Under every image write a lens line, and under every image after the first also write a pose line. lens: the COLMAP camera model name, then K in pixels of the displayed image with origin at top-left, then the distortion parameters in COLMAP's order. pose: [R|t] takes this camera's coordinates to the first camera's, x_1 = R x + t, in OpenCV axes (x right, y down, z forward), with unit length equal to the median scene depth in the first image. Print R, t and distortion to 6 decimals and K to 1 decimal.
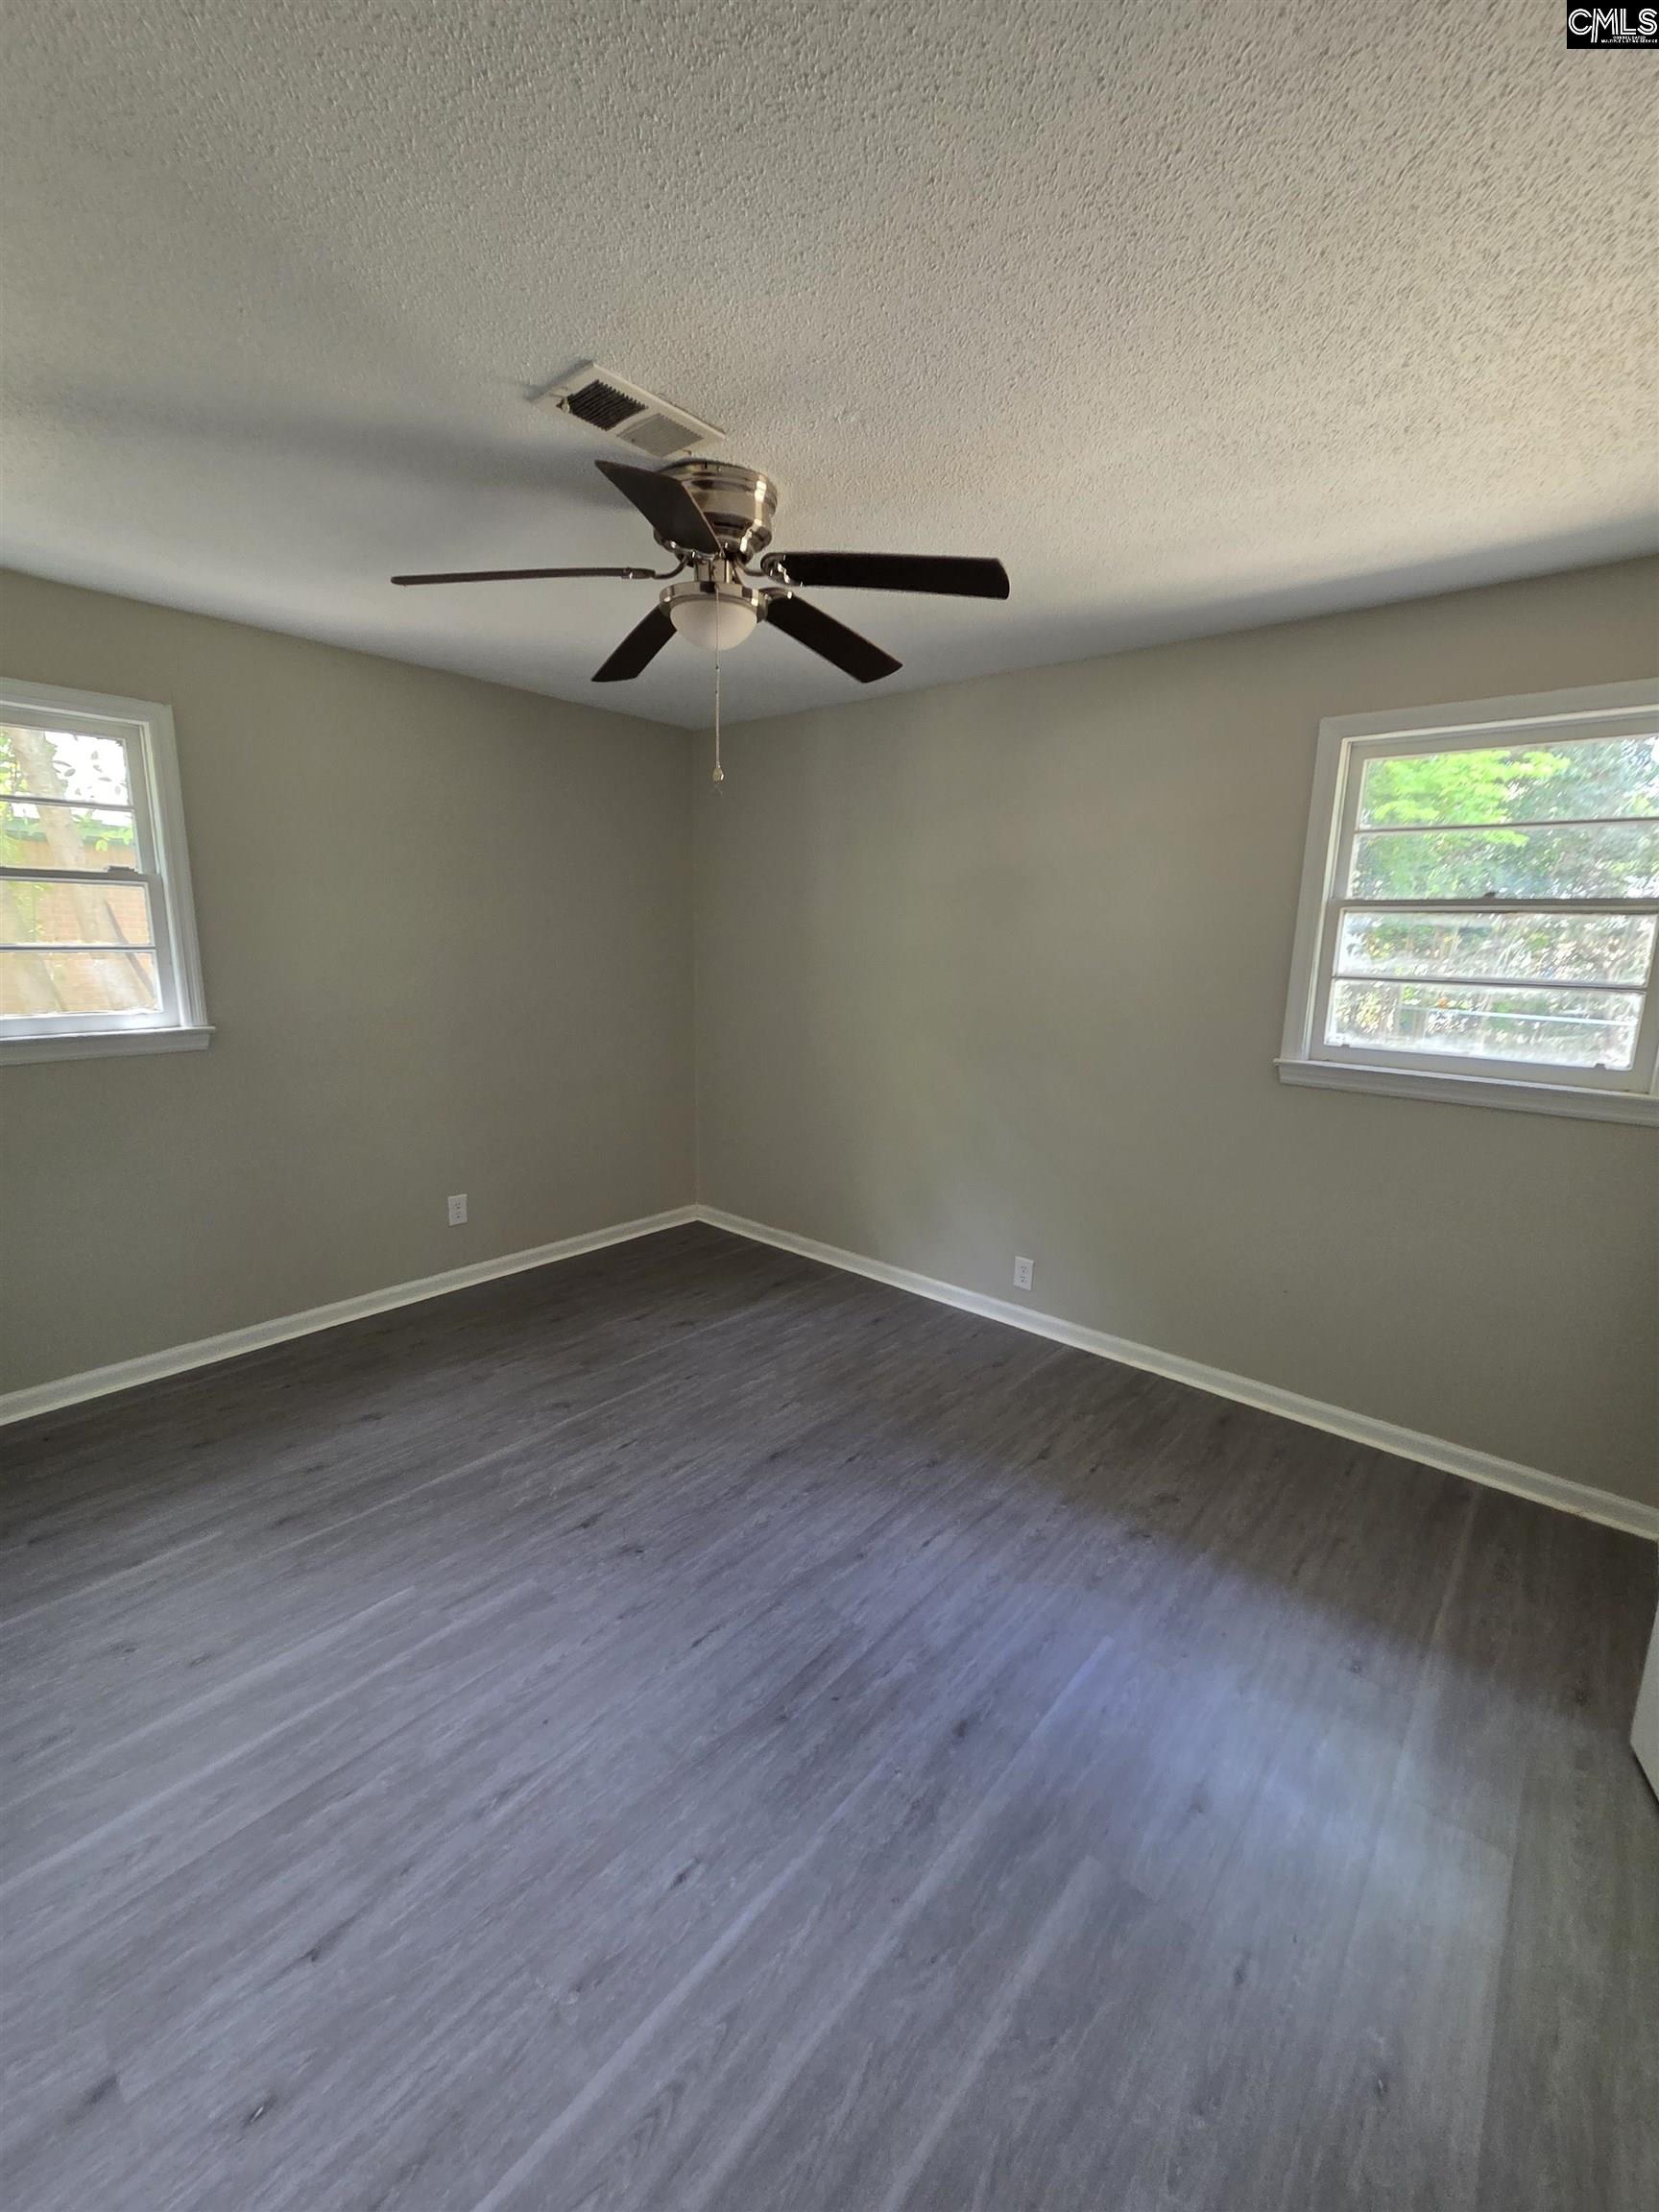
lens RADIAL K [[916.1, 0, 829.6], [0, 916.1, 1119.0], [0, 0, 1]] dist [0.001336, 0.000208]
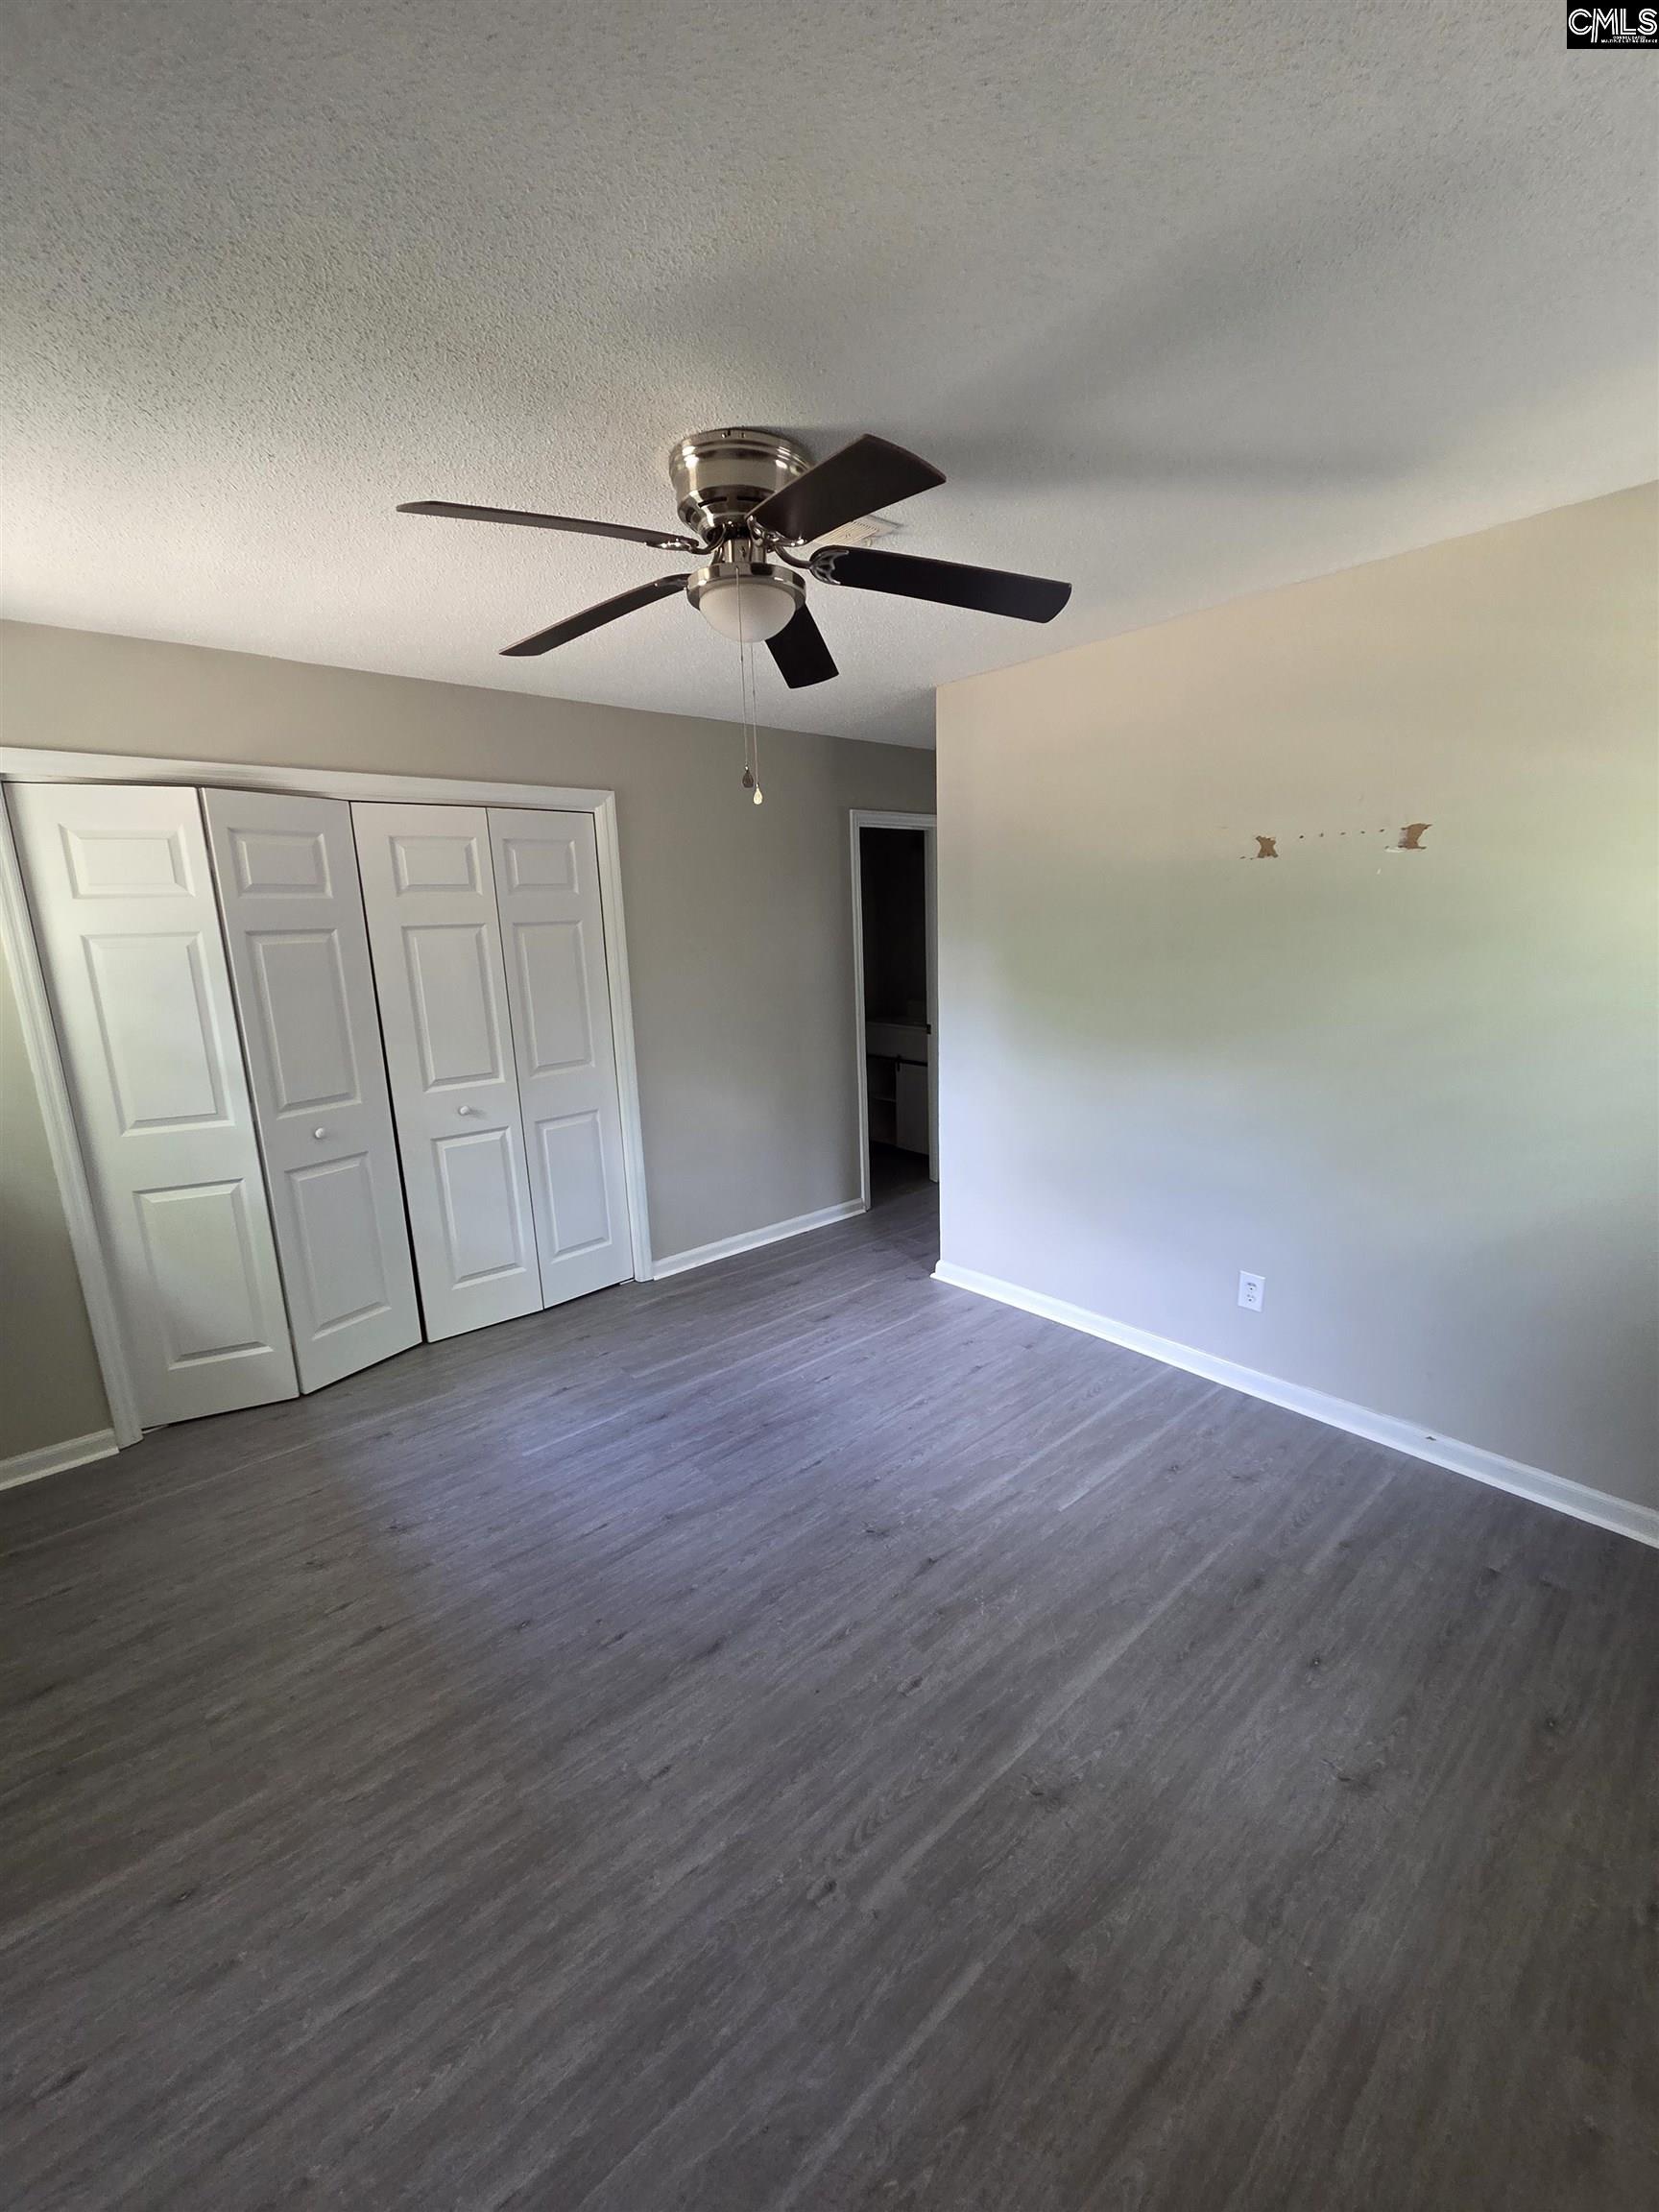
lens RADIAL K [[916.1, 0, 829.6], [0, 916.1, 1119.0], [0, 0, 1]] dist [0.001336, 0.000208]
pose [[-0.990713, -0.018720, 0.134672, -0.286918], [0.038829, 0.910276, 0.412177, -0.390936], [-0.130305, 0.413579, -0.901096, 1.716841]]
